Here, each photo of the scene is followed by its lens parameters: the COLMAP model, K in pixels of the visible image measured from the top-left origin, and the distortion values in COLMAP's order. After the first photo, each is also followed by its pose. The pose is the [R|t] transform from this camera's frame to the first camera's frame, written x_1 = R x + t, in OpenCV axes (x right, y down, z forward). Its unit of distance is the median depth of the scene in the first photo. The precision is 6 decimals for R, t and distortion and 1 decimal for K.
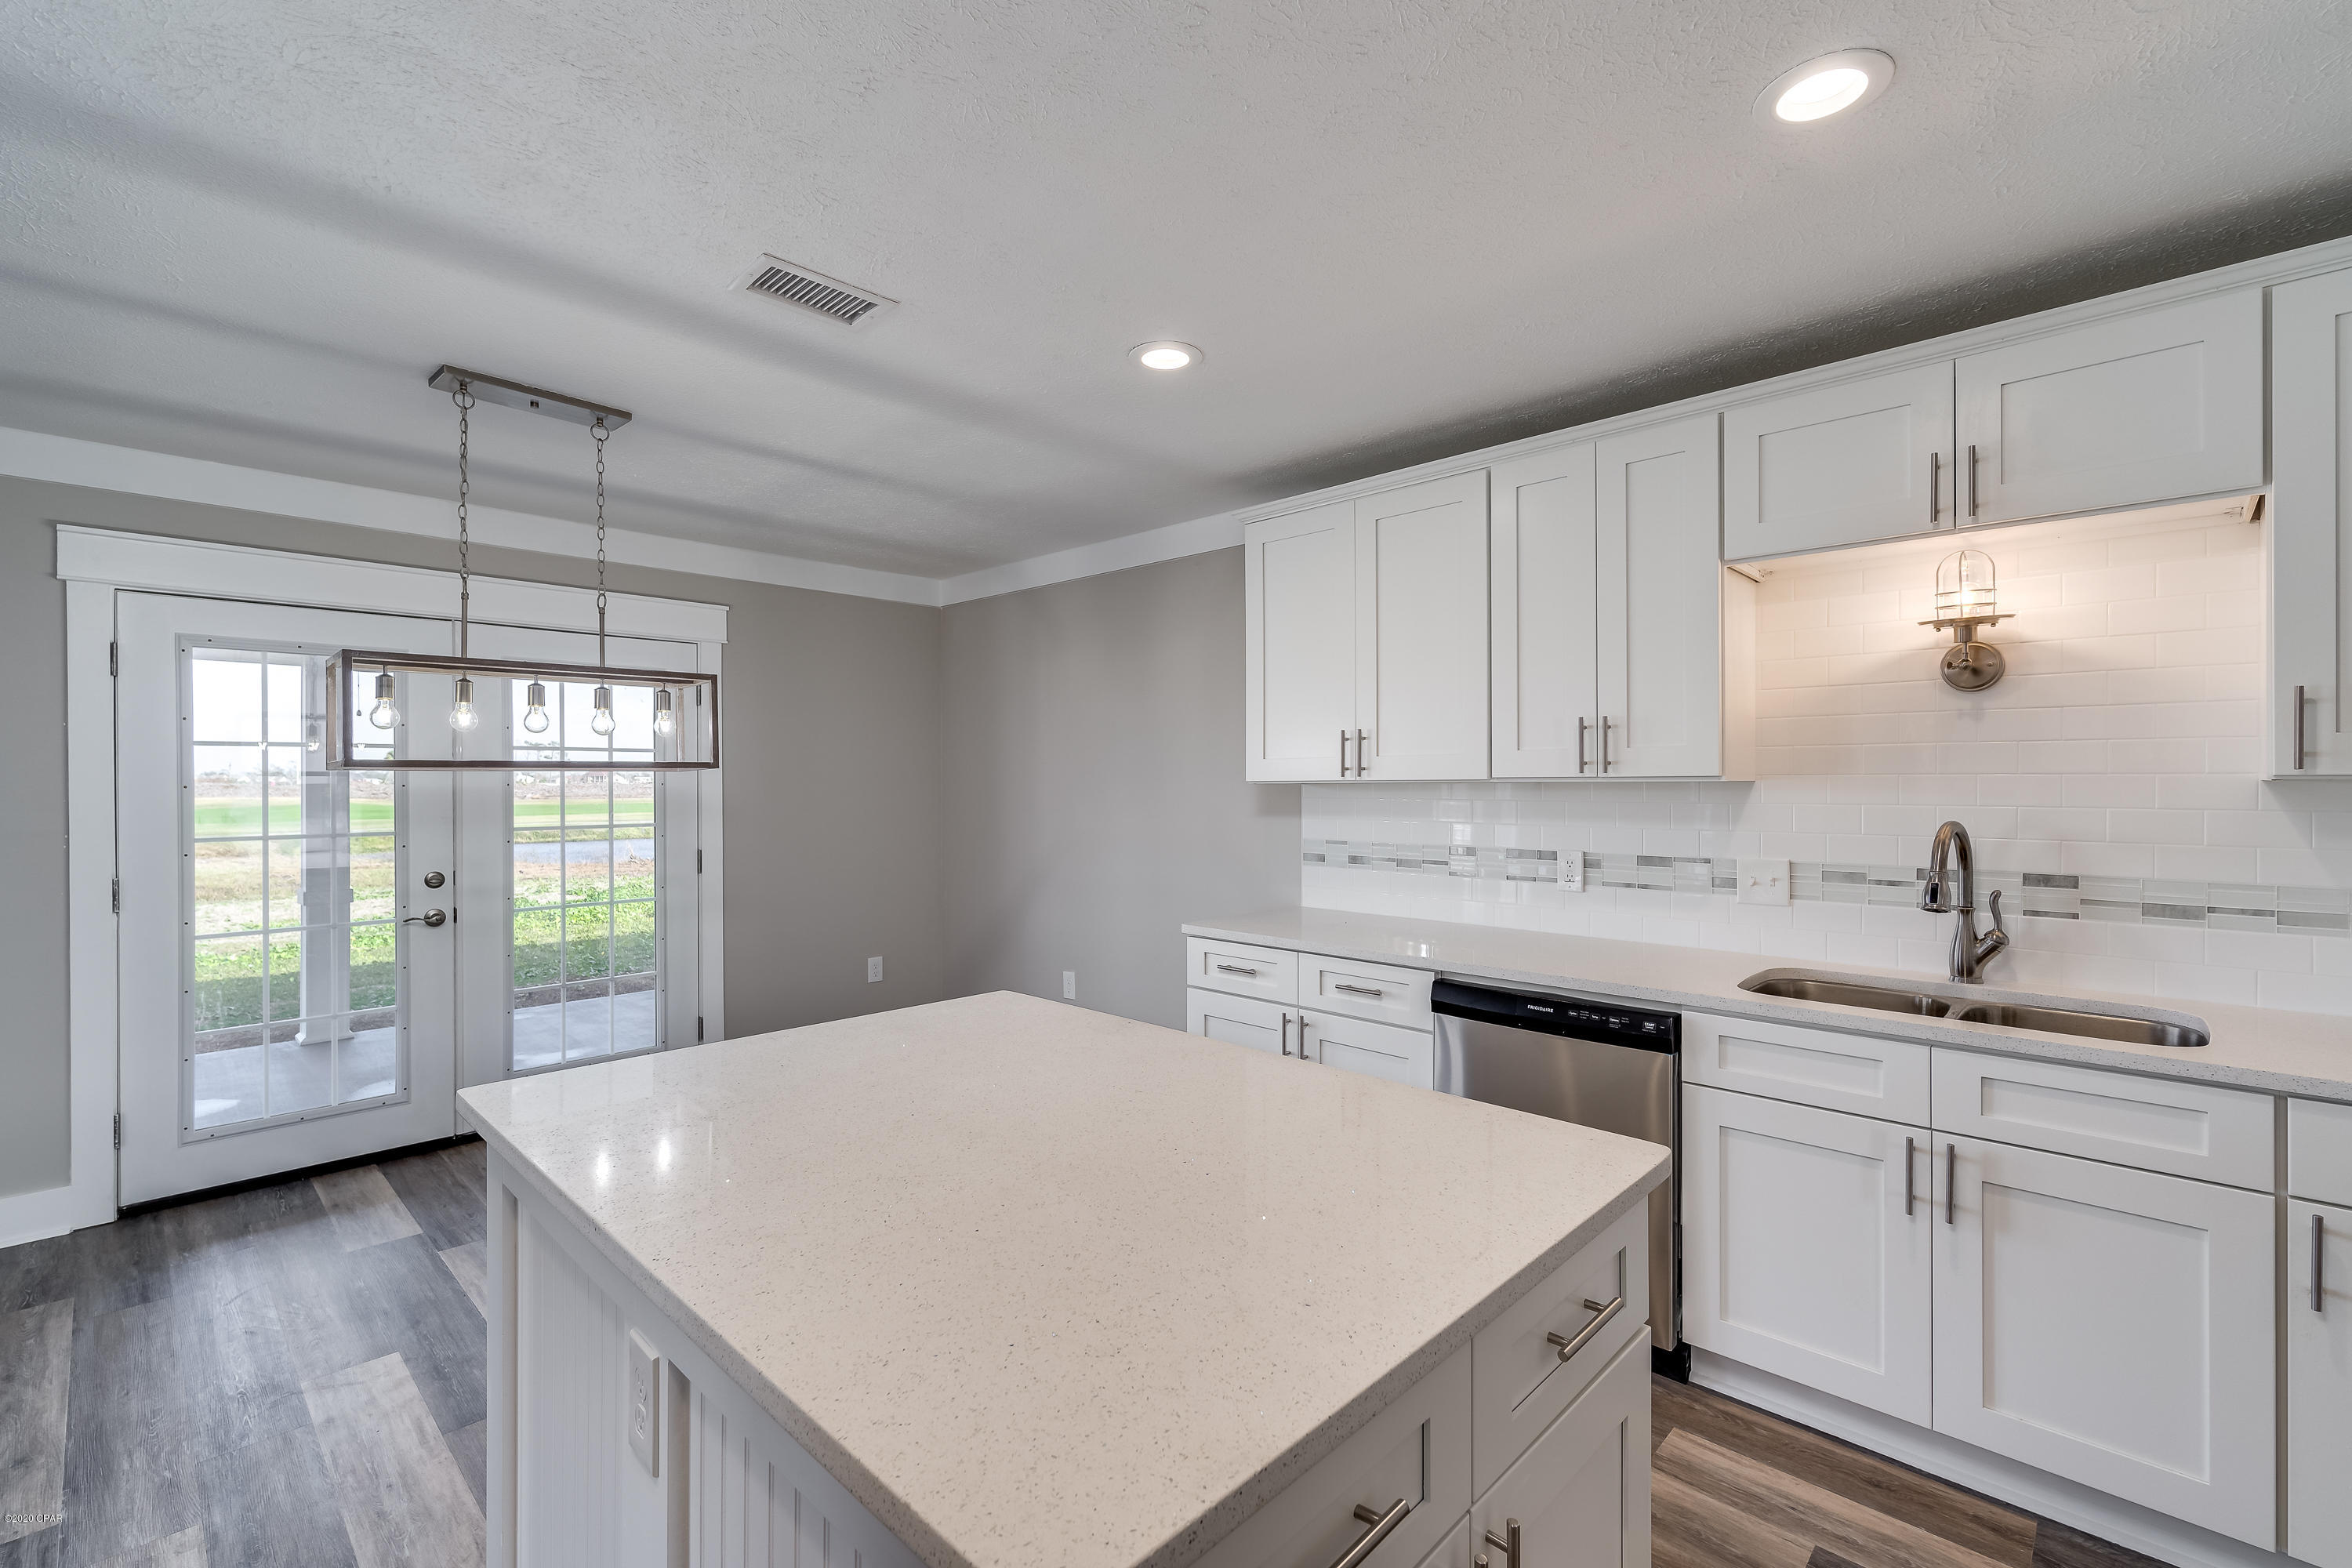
lens RADIAL K [[1017.6, 0, 1177.0], [0, 1017.6, 778.2], [0, 0, 1]] dist [0.003329, 0.000256]
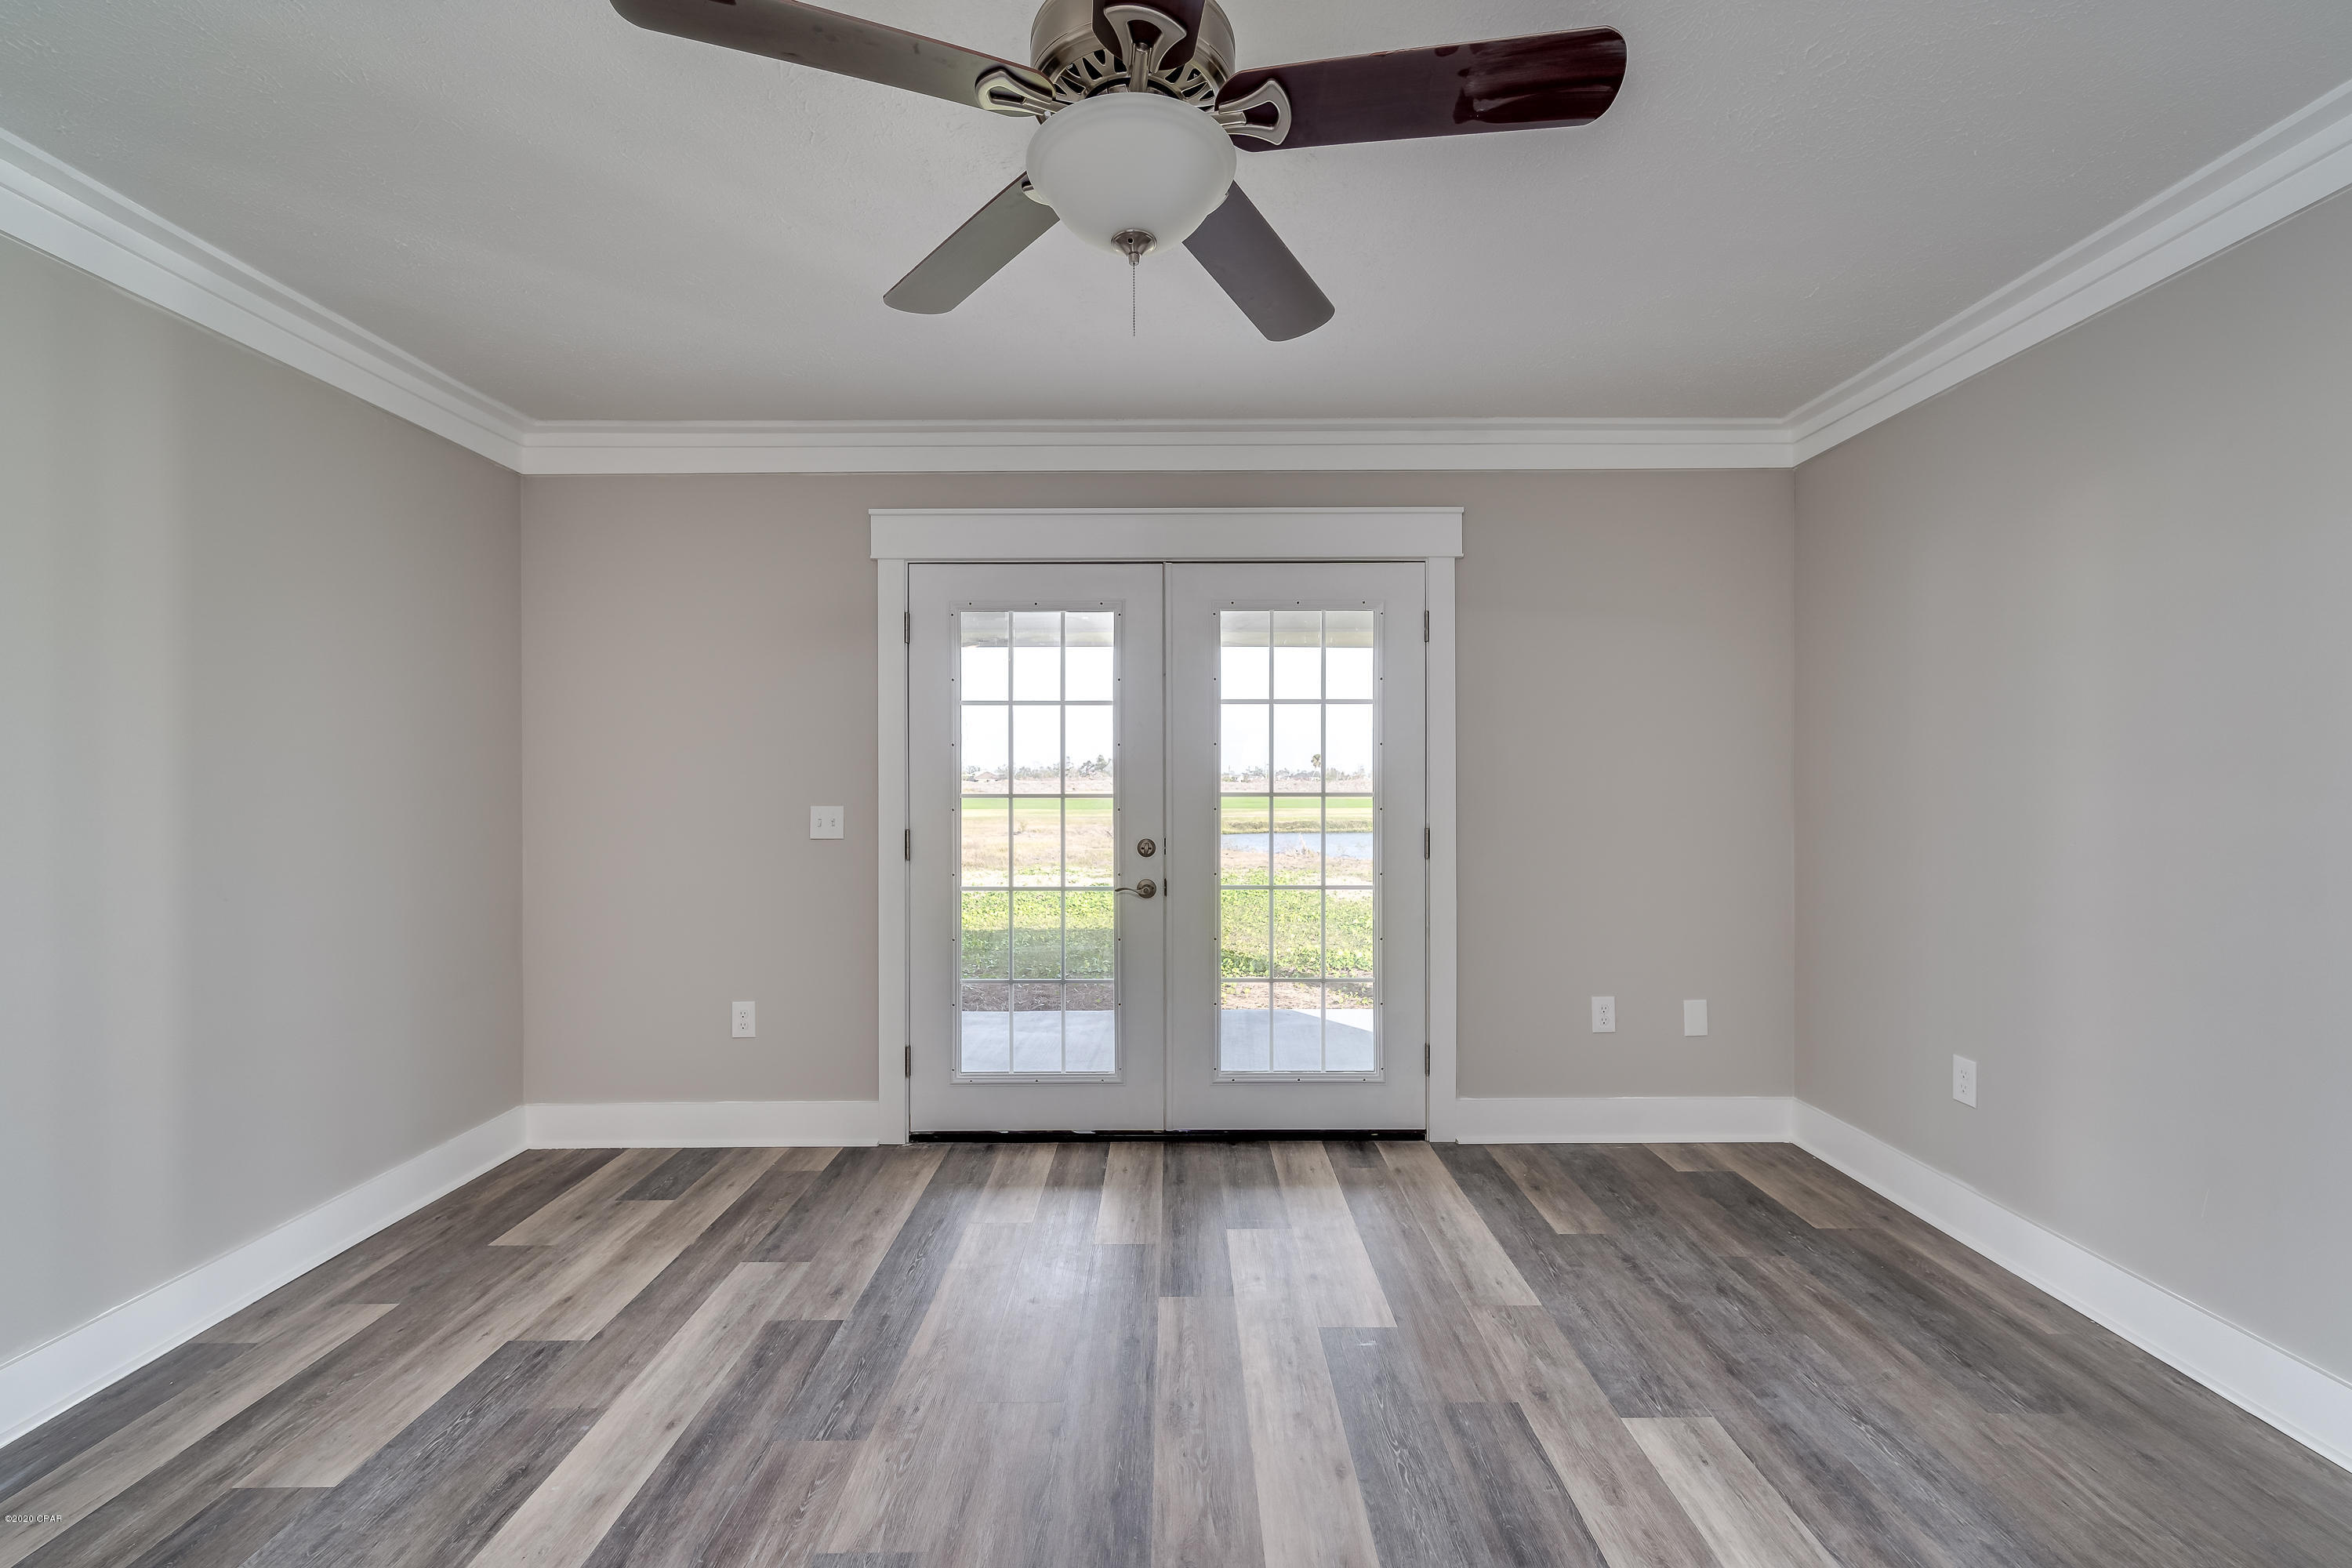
lens RADIAL K [[1017.6, 0, 1186.4], [0, 1017.6, 780.2], [0, 0, 1]] dist [0.003329, 0.000256]
pose [[0.689533, 0.006892, -0.724221, -0.061805], [0.002581, 0.999925, 0.011973, 0.041934], [0.724250, -0.010125, 0.689464, 0.583100]]
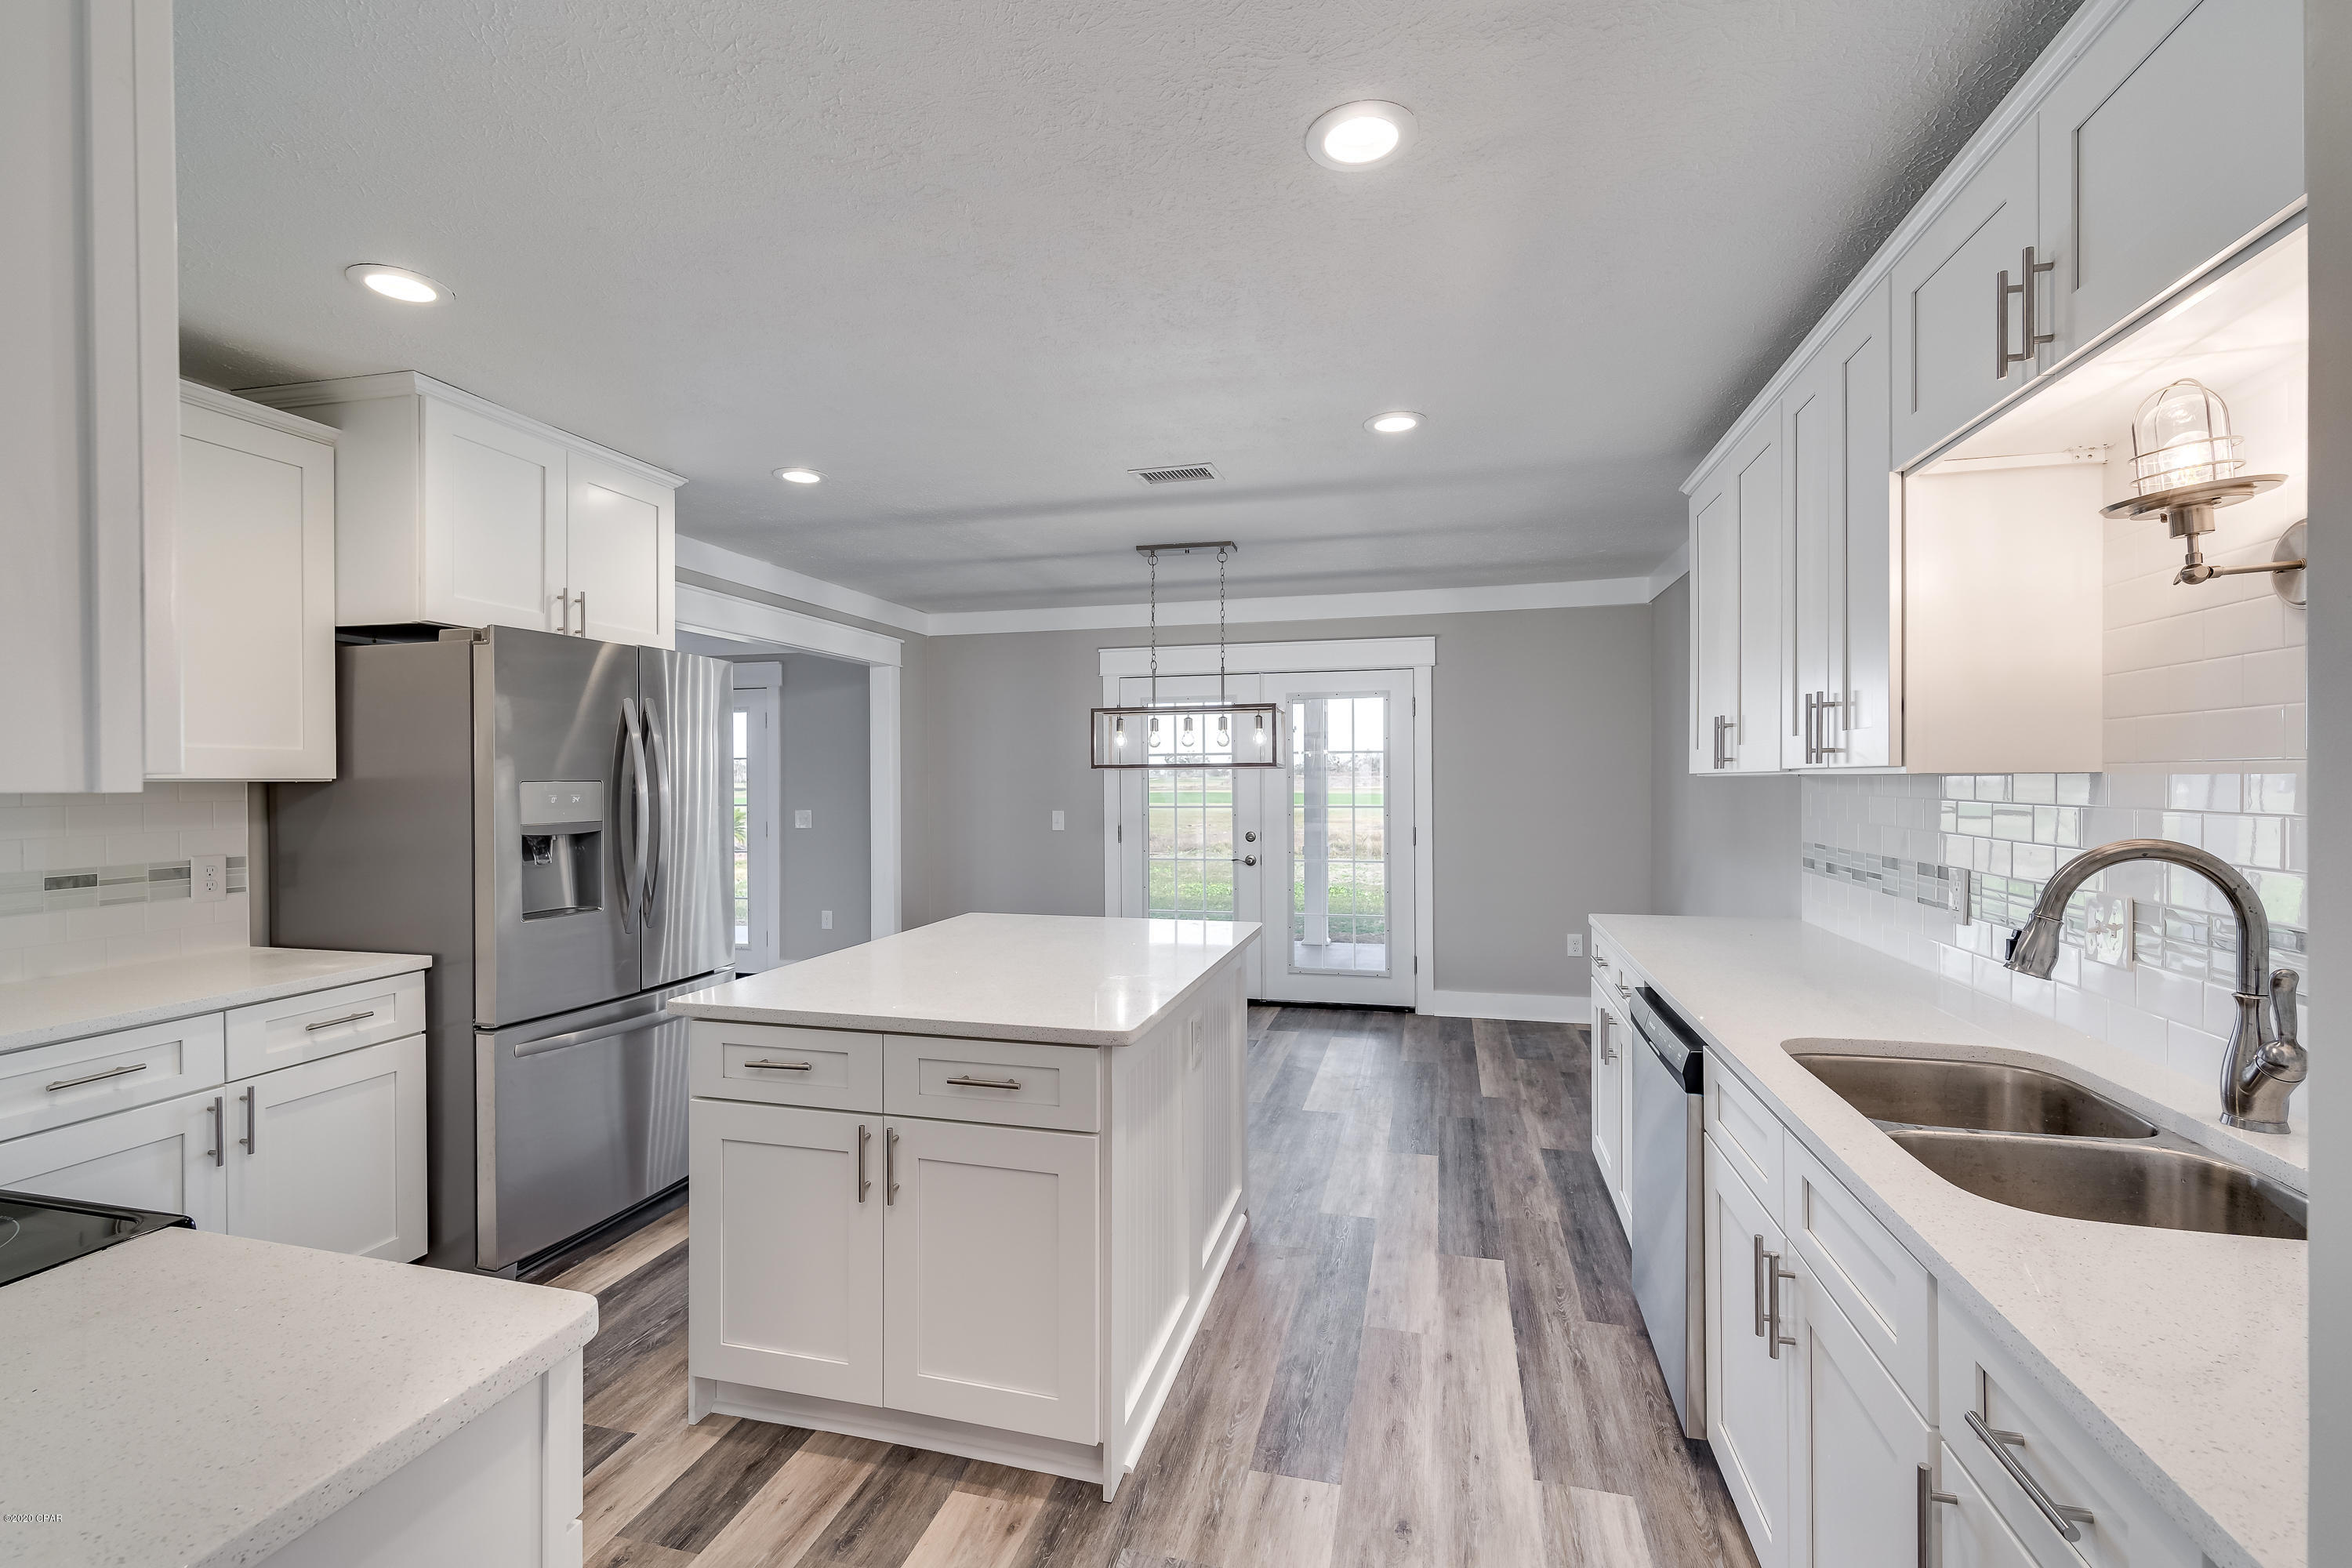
lens RADIAL K [[1017.6, 0, 1182.7], [0, 1017.6, 780.6], [0, 0, 1]] dist [0.003329, 0.000256]
pose [[0.488122, 0.002906, -0.872770, 0.900930], [0.004254, 0.999975, 0.005708, 0.002698], [0.872765, -0.006499, 0.488098, 0.191189]]
